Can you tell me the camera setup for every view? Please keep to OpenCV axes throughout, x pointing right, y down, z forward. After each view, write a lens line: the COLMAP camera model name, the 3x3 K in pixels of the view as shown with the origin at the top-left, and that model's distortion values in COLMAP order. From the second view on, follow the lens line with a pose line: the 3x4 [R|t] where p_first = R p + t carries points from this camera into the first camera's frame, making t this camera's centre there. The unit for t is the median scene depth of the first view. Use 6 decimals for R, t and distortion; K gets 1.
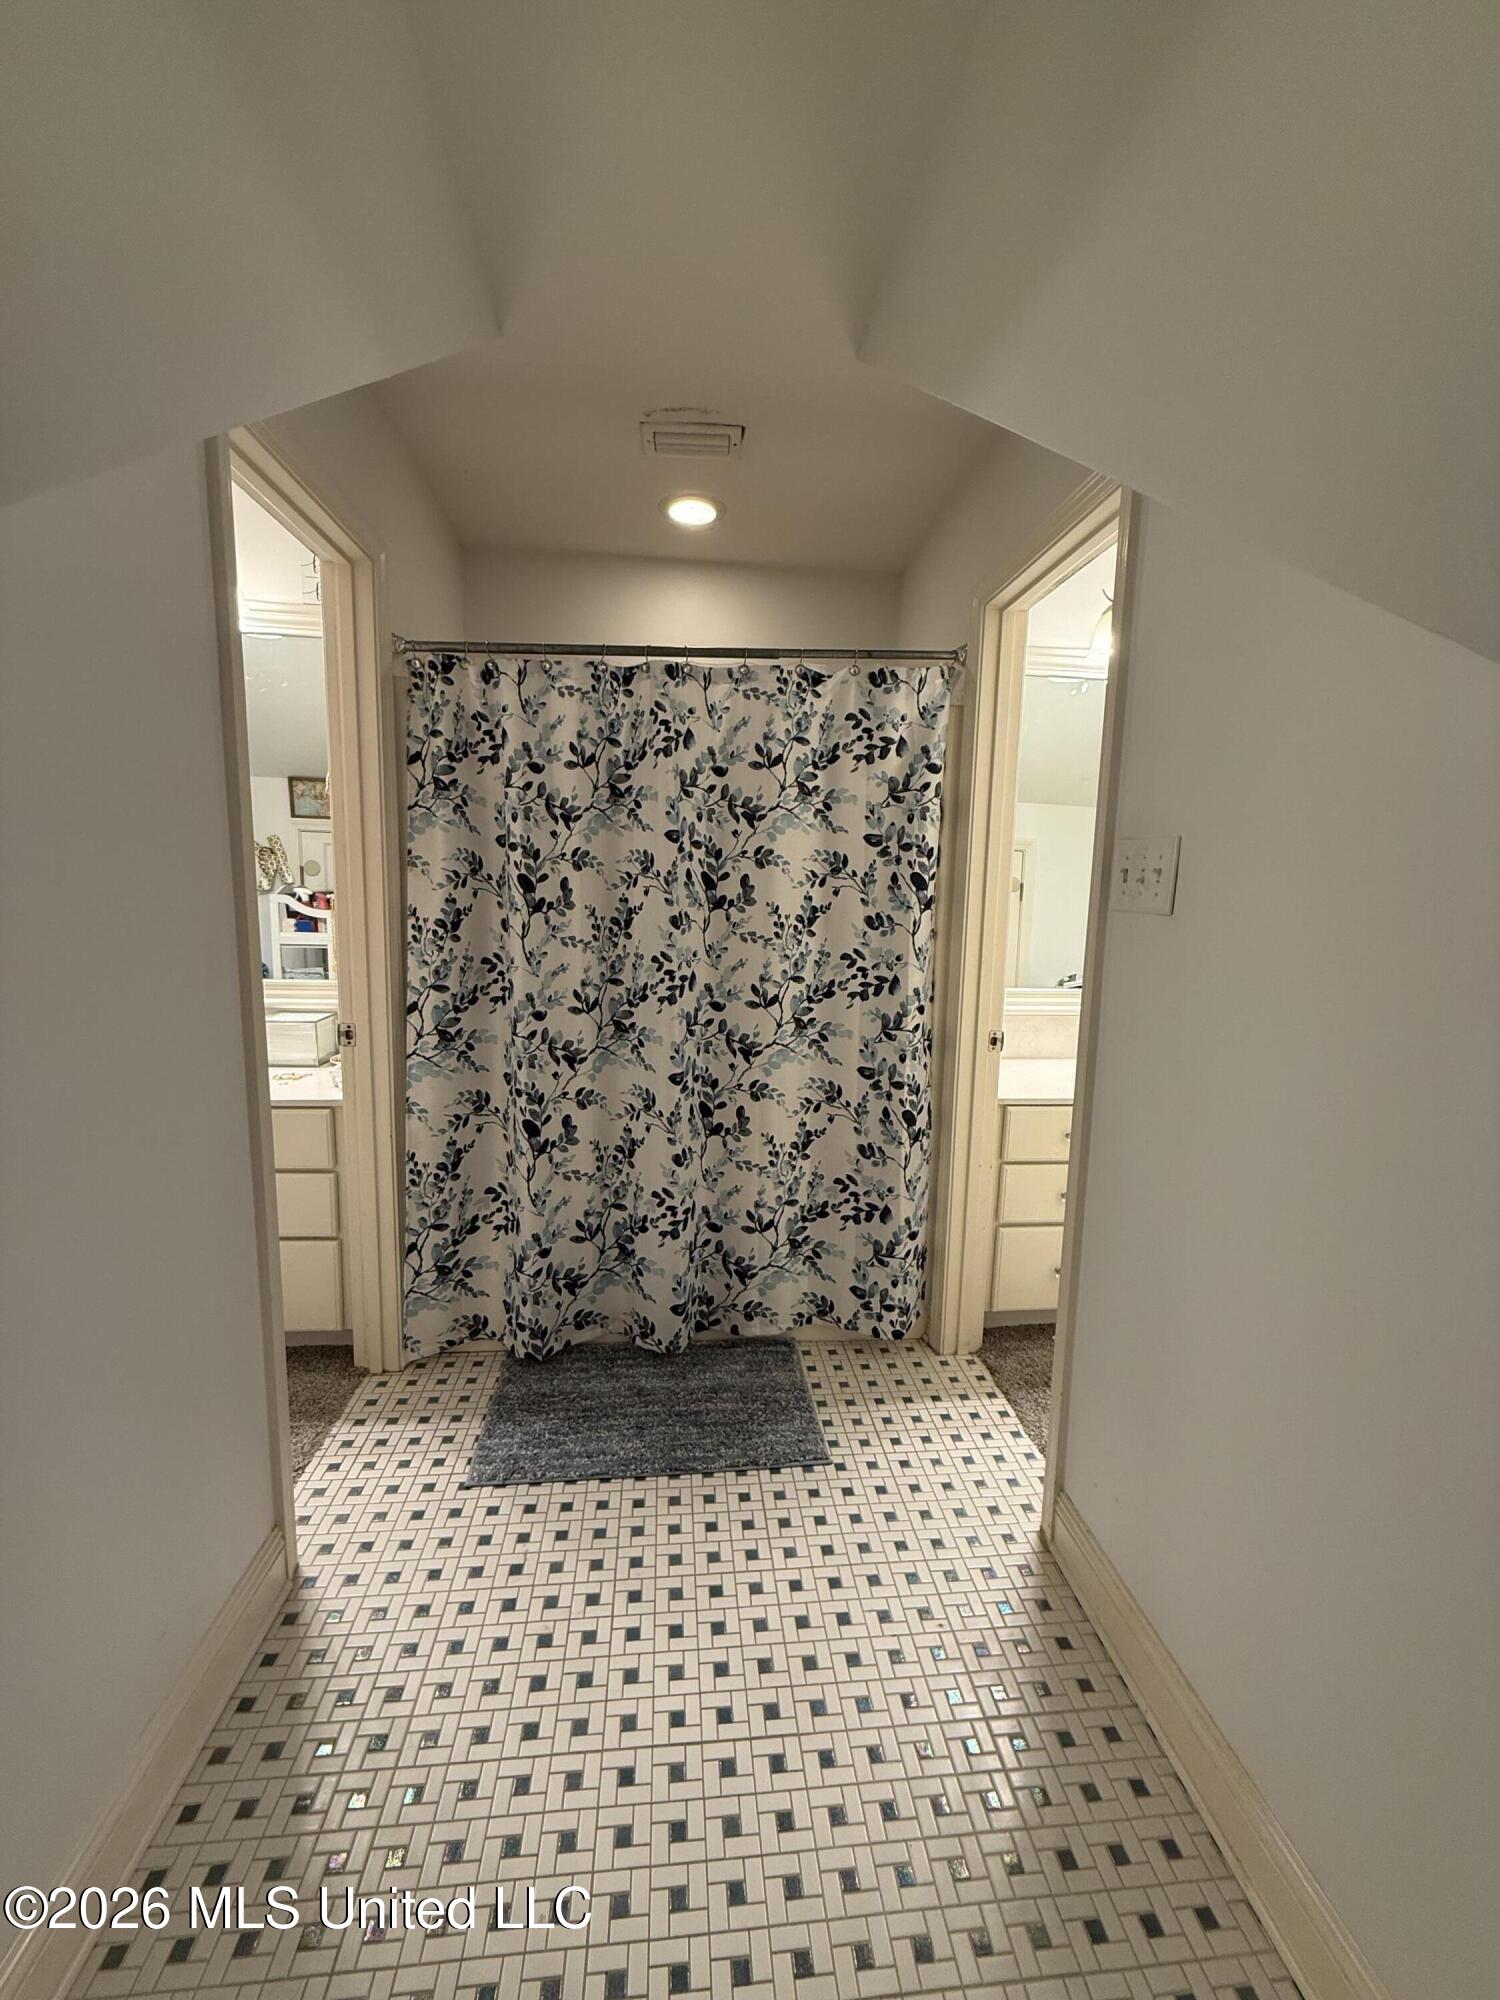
lens RADIAL K [[797.8, 0, 747.3], [0, 797.8, 999.1], [0, 0, 1]] dist [-0.001328, -0.000364]
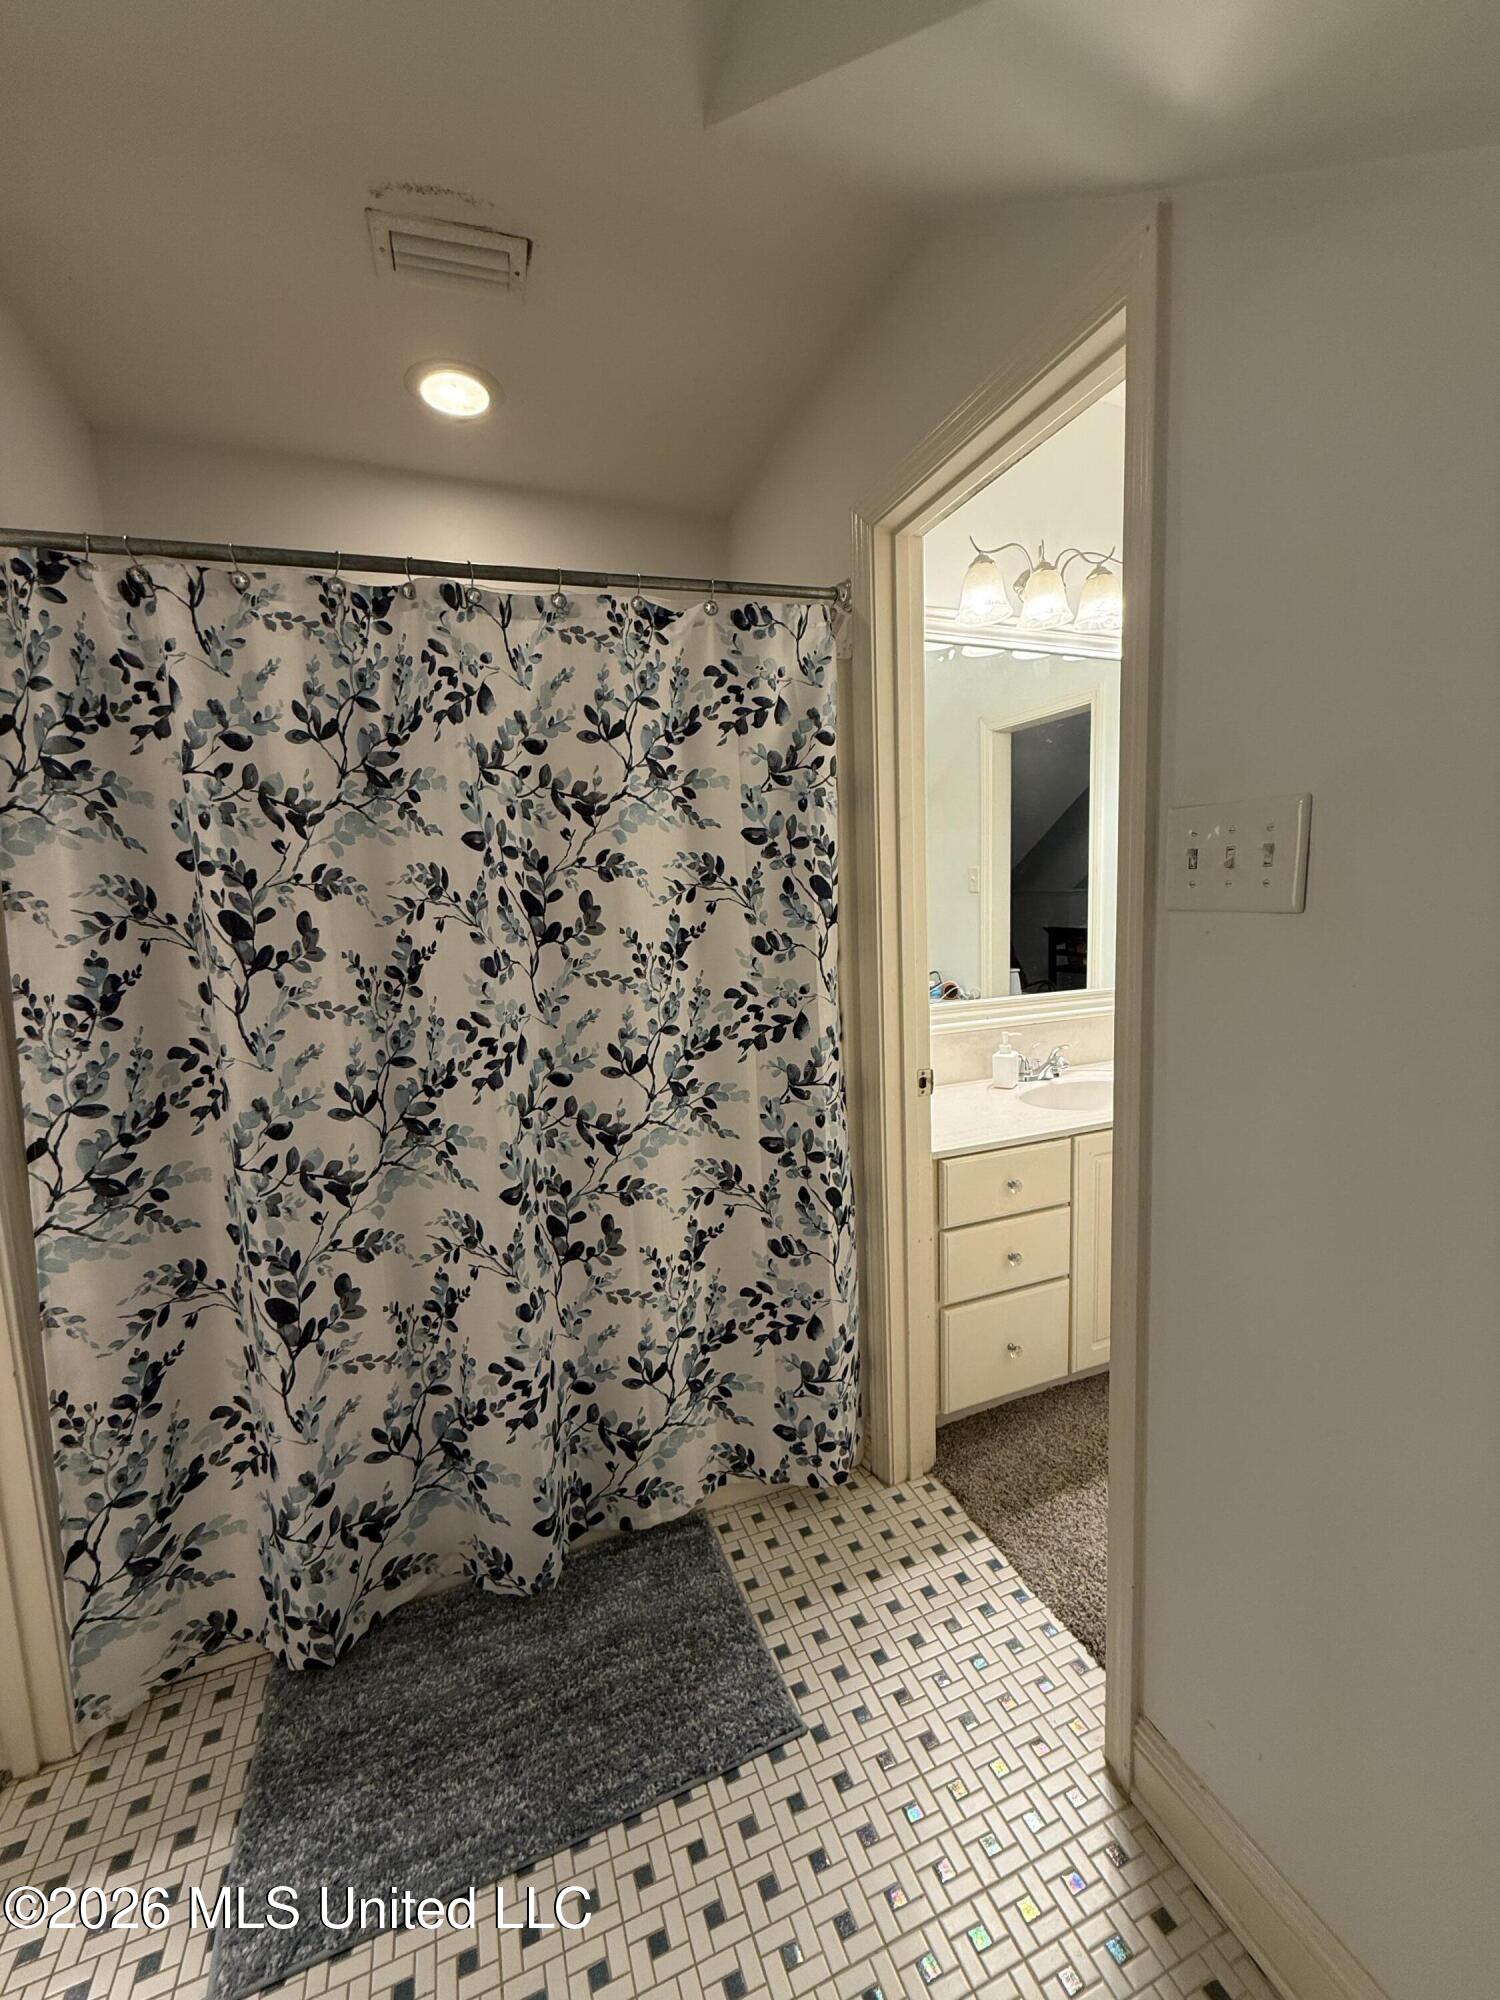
lens RADIAL K [[797.8, 0, 748.6], [0, 797.8, 995.1], [0, 0, 1]] dist [-0.001328, -0.000364]
pose [[0.962034, -0.091509, 0.257133, -0.054295], [0.096880, 0.995262, -0.008271, -0.045254], [-0.255157, 0.032868, 0.966341, 0.285567]]
